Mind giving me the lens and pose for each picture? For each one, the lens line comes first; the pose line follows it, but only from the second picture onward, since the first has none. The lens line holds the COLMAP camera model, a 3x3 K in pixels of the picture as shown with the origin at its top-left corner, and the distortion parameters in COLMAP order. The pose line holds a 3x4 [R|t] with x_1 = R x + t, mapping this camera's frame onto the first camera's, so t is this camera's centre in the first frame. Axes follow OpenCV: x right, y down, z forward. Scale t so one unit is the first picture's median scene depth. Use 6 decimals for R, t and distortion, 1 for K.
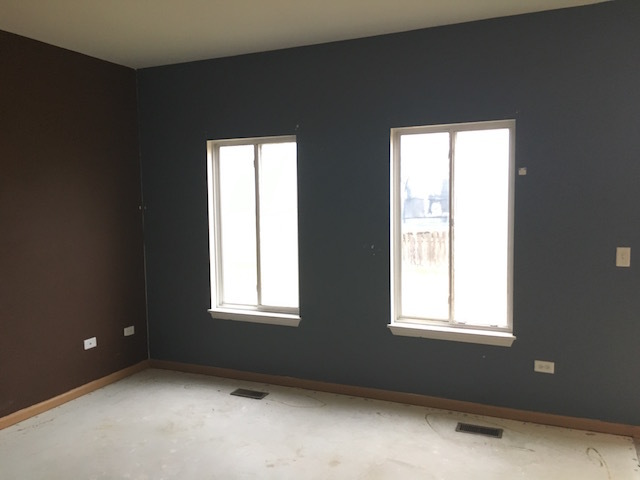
lens RADIAL K [[540.3, 0, 318.0], [0, 540.3, 239.1], [0, 0, 1]] dist [0.054518, -0.050166]
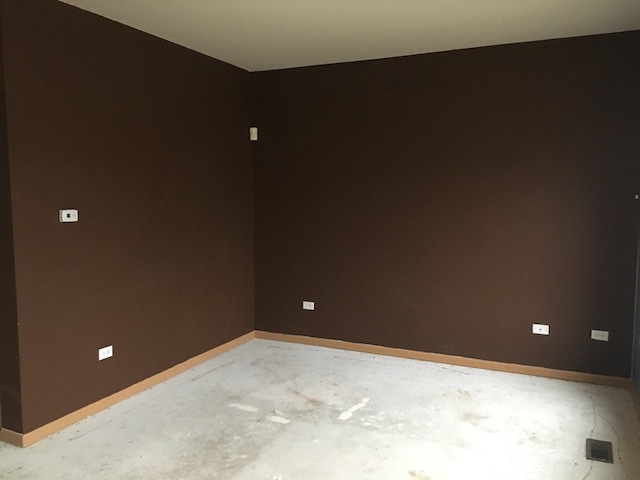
lens RADIAL K [[540.3, 0, 319.8], [0, 540.3, 240.0], [0, 0, 1]] dist [0.054518, -0.050166]
pose [[-0.031141, 0.102607, -0.994234, 2.076698], [-0.067637, 0.992220, 0.104517, -0.185543], [0.997224, 0.070502, -0.023958, 2.124646]]
